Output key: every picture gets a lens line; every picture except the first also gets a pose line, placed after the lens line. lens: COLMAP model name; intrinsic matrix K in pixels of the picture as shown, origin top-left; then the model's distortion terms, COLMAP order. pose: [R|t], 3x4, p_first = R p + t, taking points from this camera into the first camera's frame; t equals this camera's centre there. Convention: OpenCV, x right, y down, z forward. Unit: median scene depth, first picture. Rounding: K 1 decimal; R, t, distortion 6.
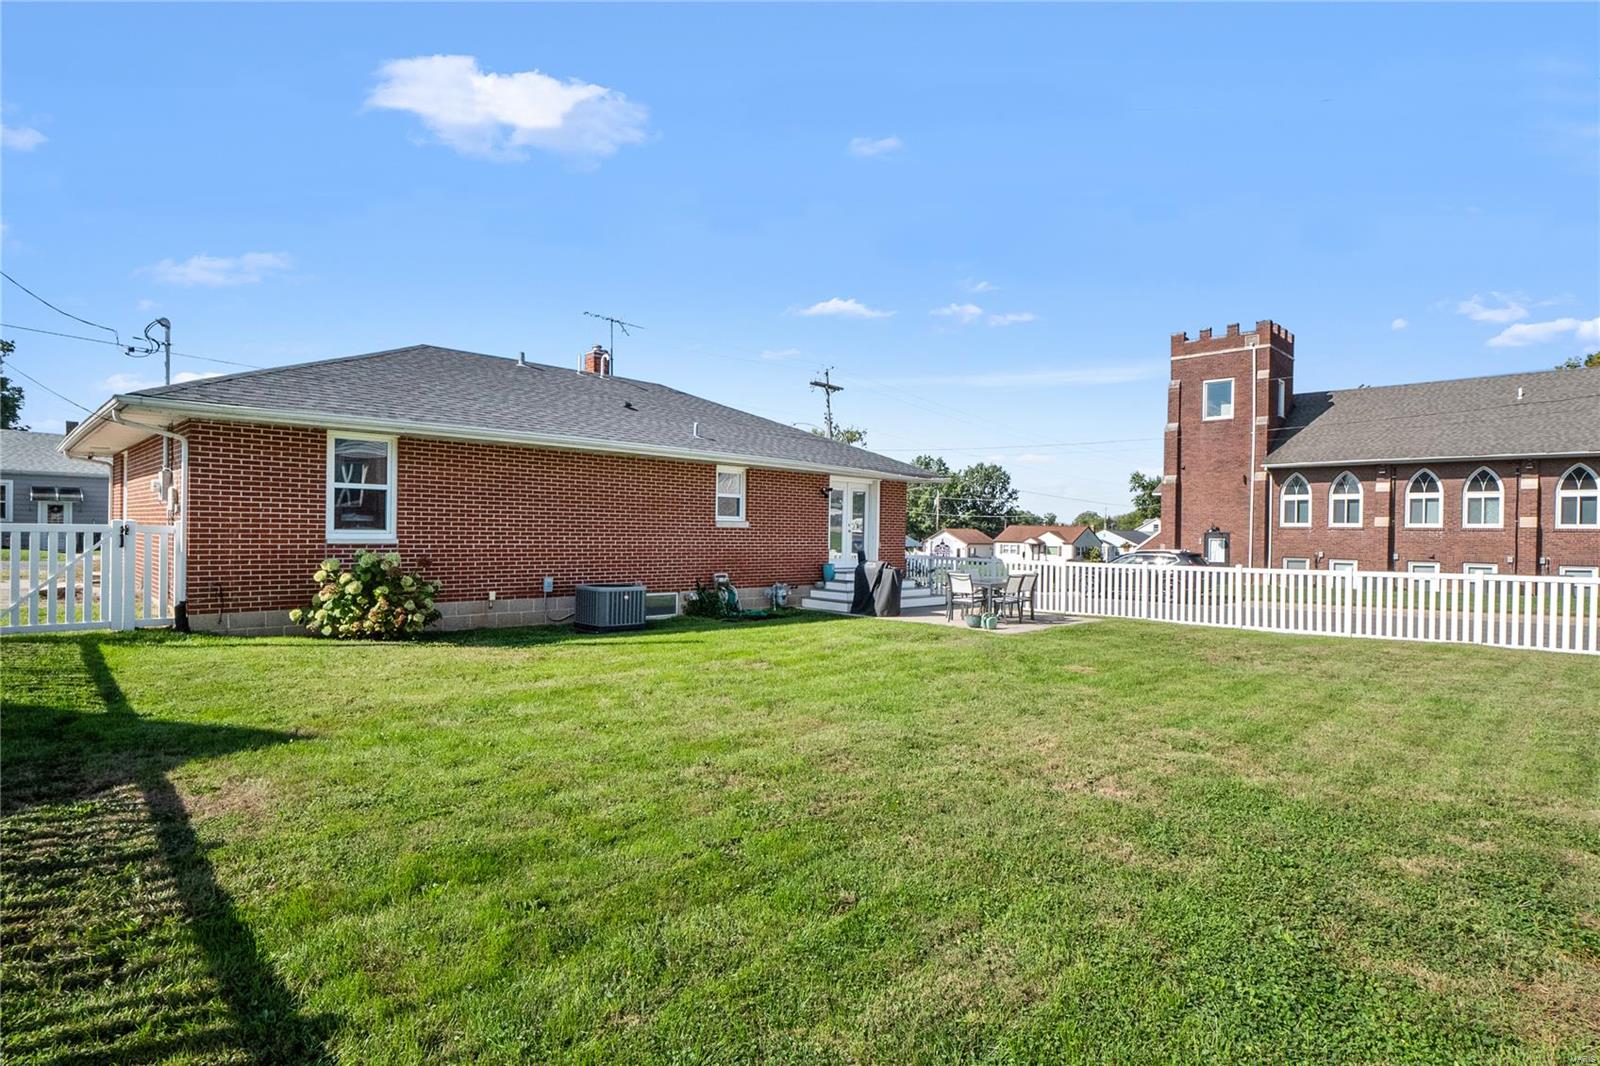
lens RADIAL K [[825.5, 0, 826.6], [0, 825.5, 528.1], [0, 0, 1]] dist [0.004695, 0.000662]
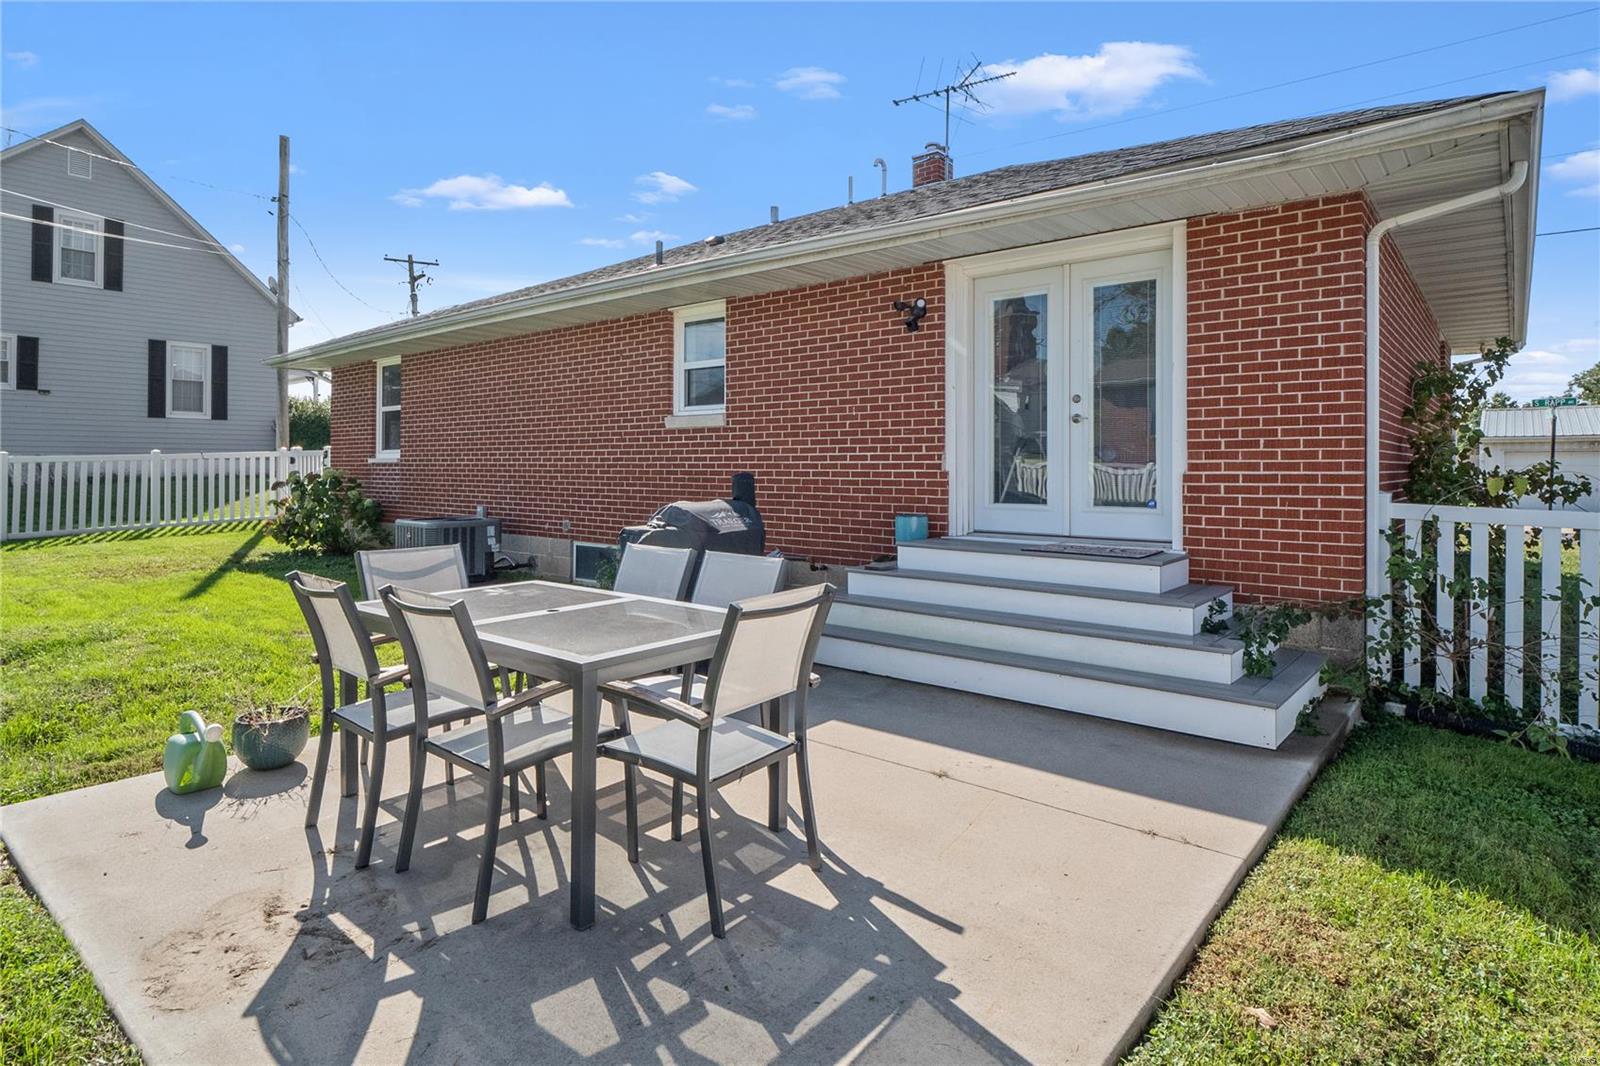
lens RADIAL K [[853.8, 0, 830.3], [0, 853.8, 463.1], [0, 0, 1]] dist [0.006777, 0.000939]
pose [[0.100845, -0.026383, -0.994552, 0.419161], [0.001572, 0.999651, -0.026359, 0.035656], [0.994901, 0.001094, 0.100851, 1.057676]]
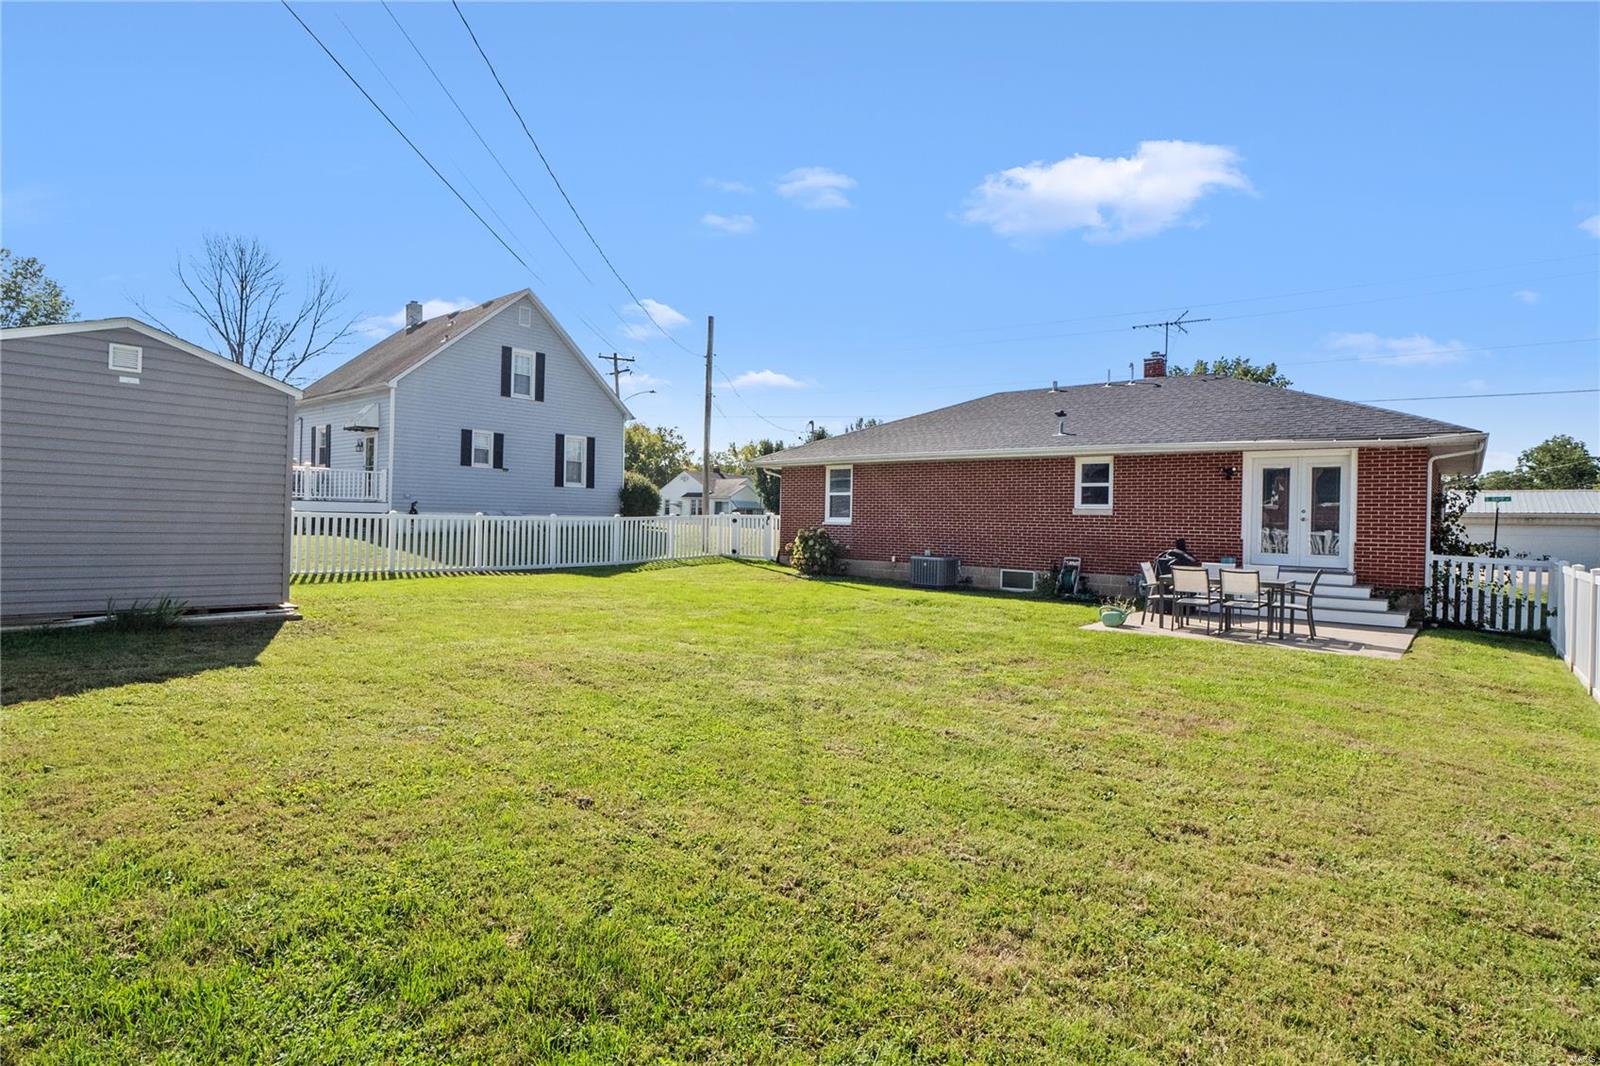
lens RADIAL K [[825.5, 0, 826.6], [0, 825.5, 528.1], [0, 0, 1]] dist [0.004695, 0.000662]
pose [[0.113619, -0.008509, -0.993488, 0.920426], [-0.014475, 0.999843, -0.010219, 0.032788], [0.993419, 0.015542, 0.113478, 0.559232]]
